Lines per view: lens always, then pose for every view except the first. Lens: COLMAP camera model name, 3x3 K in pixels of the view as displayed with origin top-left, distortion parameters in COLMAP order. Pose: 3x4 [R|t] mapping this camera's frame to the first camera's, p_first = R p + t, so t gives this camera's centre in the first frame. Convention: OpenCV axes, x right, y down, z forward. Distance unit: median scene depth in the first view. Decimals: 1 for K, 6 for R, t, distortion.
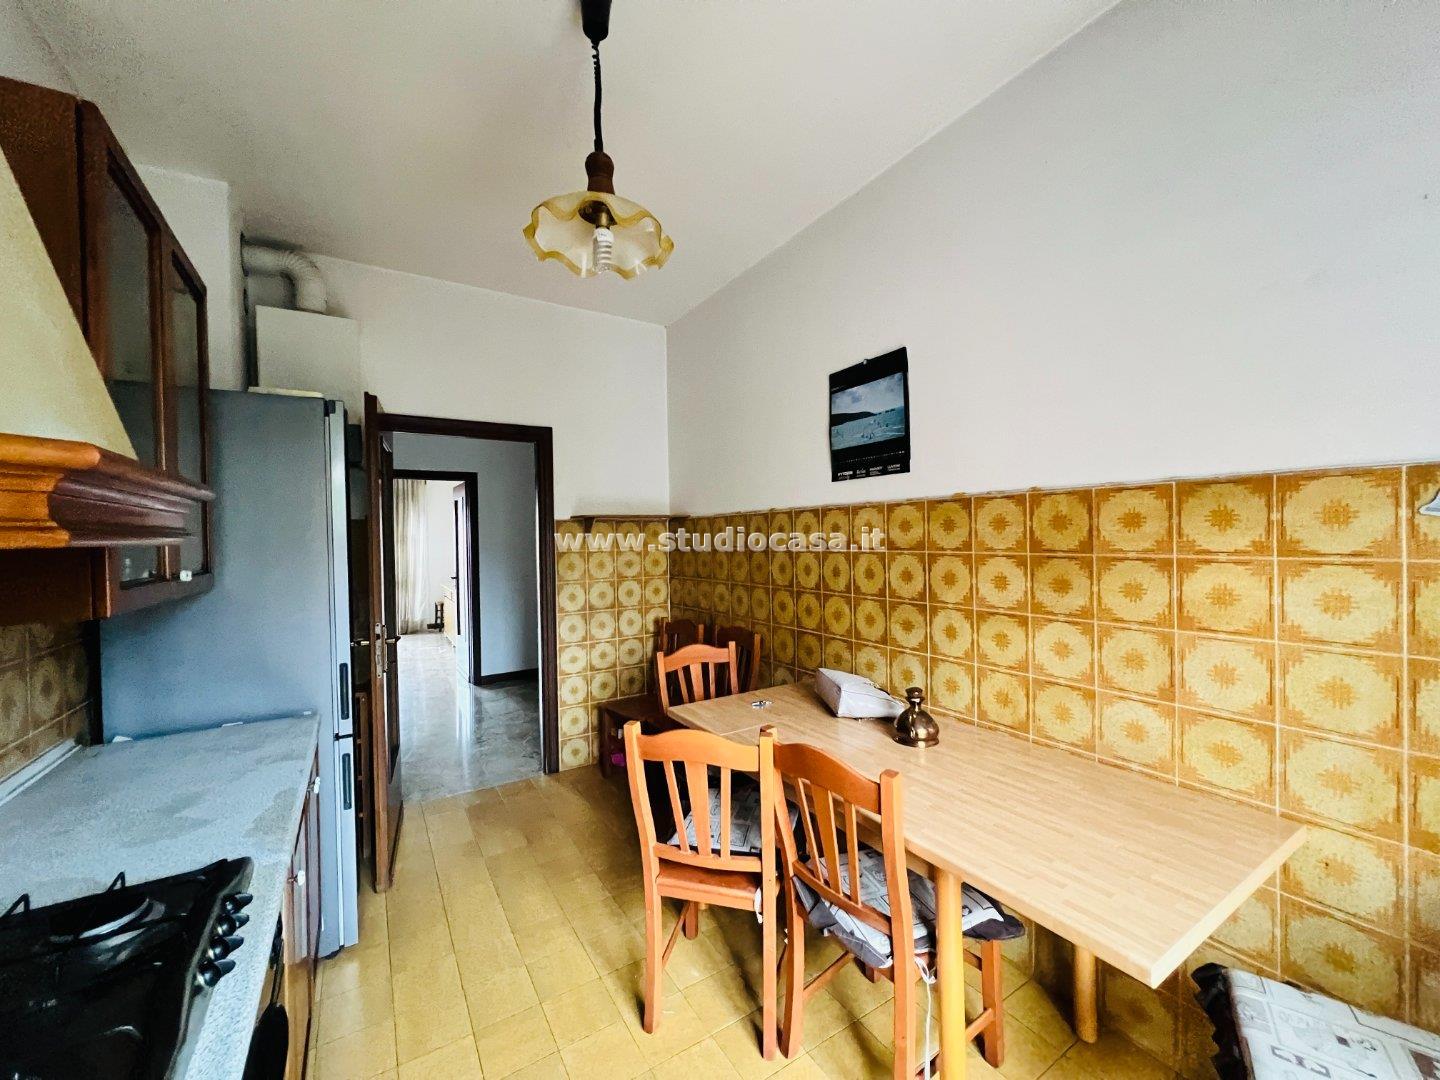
lens RADIAL K [[573.9, 0, 724.1], [0, 573.9, 540.6], [0, 0, 1]] dist [0.001239, 0.000191]
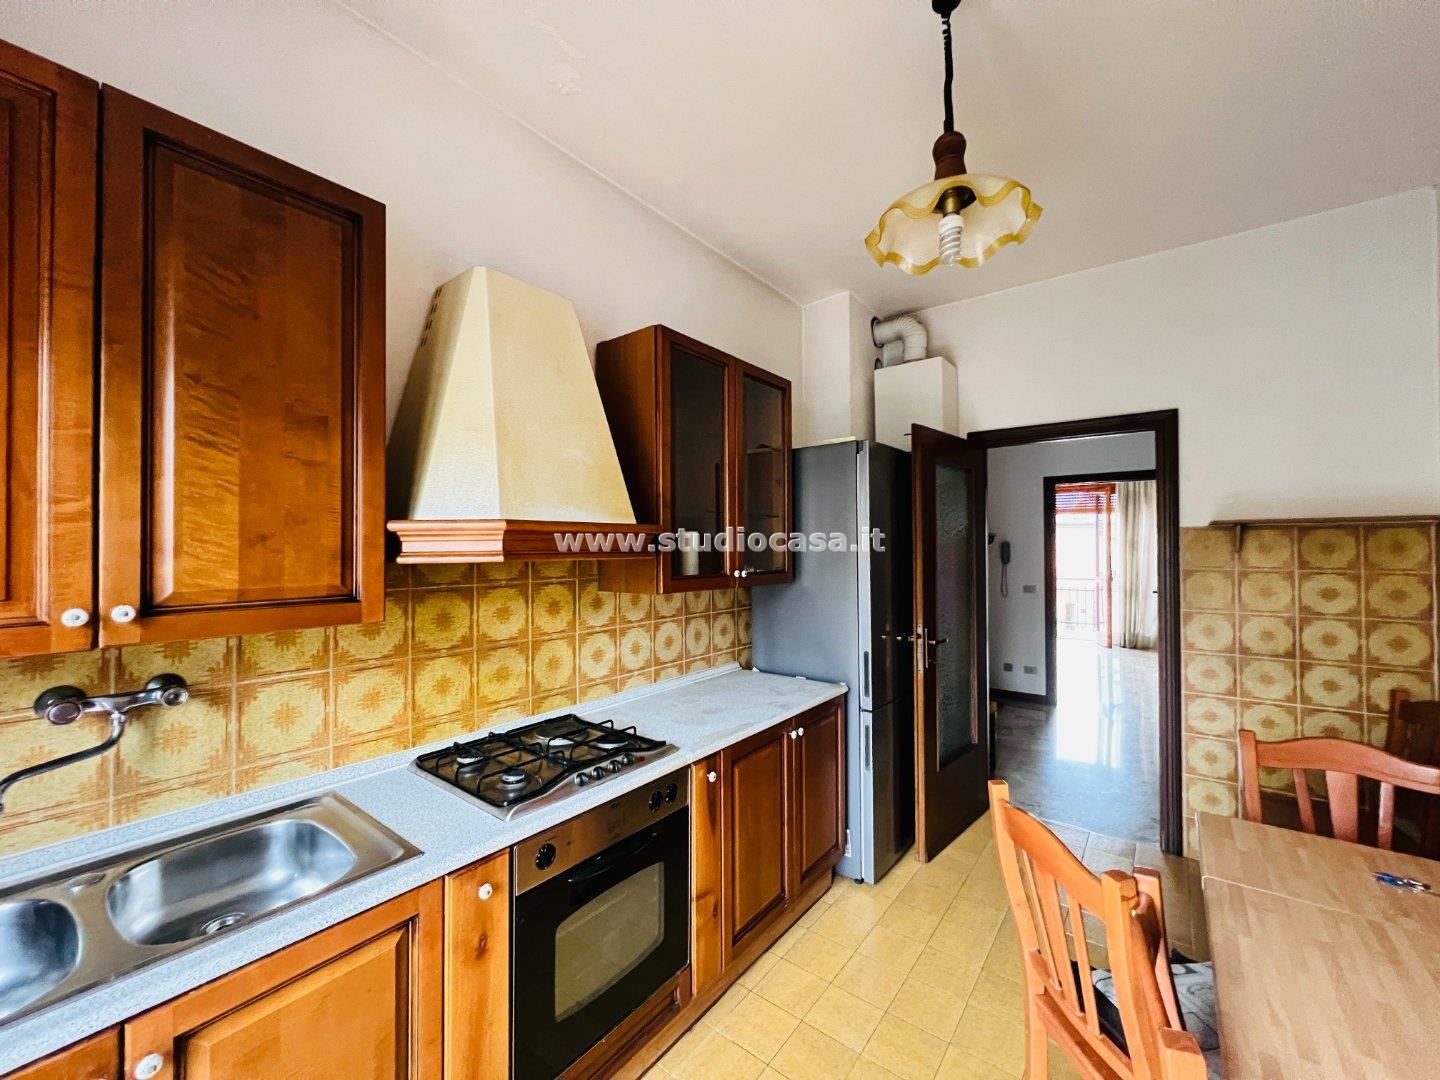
lens RADIAL K [[575.8, 0, 717.2], [0, 575.8, 541.6], [0, 0, 1]] dist [0.000408, 0.000175]
pose [[0.346657, 0.011584, -0.937920, 0.282036], [-0.011328, 0.999903, 0.008163, -0.021464], [0.937923, 0.007795, 0.346755, 0.194188]]
